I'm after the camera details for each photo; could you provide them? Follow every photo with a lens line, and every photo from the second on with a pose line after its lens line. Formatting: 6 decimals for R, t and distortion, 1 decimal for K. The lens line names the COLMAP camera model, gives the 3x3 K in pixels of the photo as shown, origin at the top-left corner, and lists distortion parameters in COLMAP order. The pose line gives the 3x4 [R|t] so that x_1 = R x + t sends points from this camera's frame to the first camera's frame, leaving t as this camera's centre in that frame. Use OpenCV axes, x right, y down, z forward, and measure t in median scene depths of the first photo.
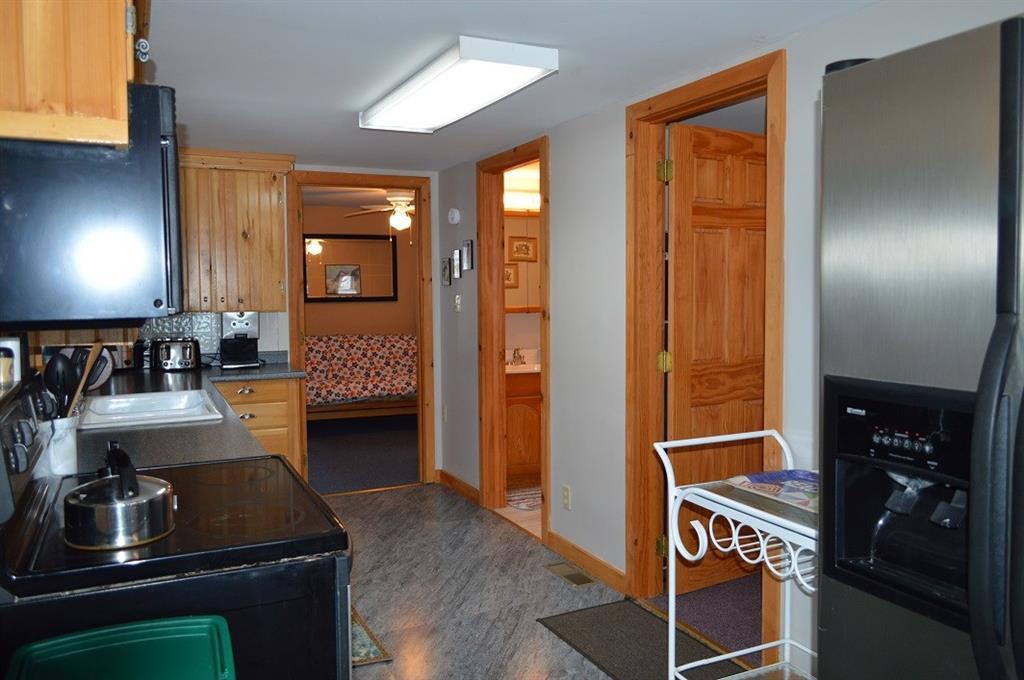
lens RADIAL K [[818.0, 0, 512.9], [0, 818.0, 339.5], [0, 0, 1]] dist [0.010562, -0.001793]
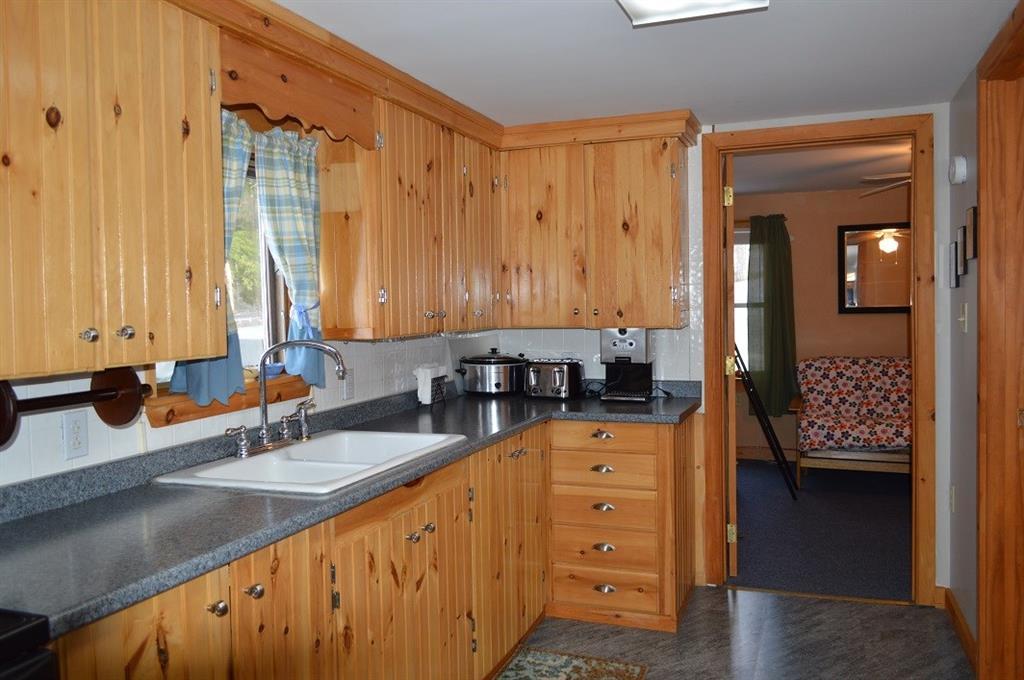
lens RADIAL K [[818.0, 0, 513.2], [0, 818.0, 335.0], [0, 0, 1]] dist [0.010562, -0.001793]
pose [[0.704106, 0.020682, -0.709794, 0.119522], [-0.032224, 0.999477, -0.002842, -0.018866], [0.709364, 0.024873, 0.704403, 0.344370]]
